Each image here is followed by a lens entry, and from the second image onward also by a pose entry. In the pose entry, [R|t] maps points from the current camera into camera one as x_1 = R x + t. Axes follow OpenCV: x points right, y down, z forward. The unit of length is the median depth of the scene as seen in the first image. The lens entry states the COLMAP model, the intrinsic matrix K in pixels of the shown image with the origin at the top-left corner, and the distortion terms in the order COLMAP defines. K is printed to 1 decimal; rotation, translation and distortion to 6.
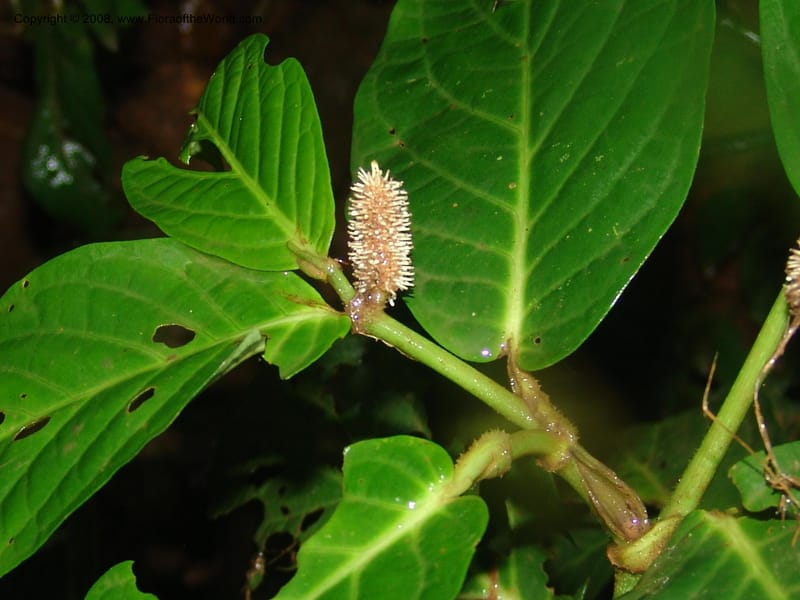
lens RADIAL K [[1998.9, 0, 395.8], [0, 1998.9, 300.6], [0, 0, 1]] dist [-0.092063, 0.000000]
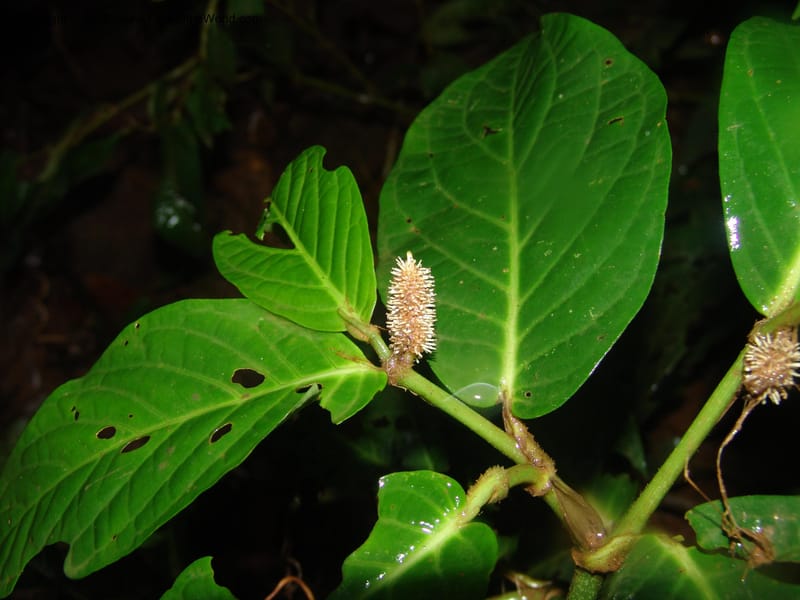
lens RADIAL K [[1001.9, 0, 394.7], [0, 1001.9, 286.0], [0, 0, 1]] dist [-0.089351, 0.000000]
pose [[0.997901, 0.042207, 0.049113, -0.050339], [-0.042952, 0.998976, 0.014214, -0.055571], [-0.048462, -0.016293, 0.998692, 0.346287]]
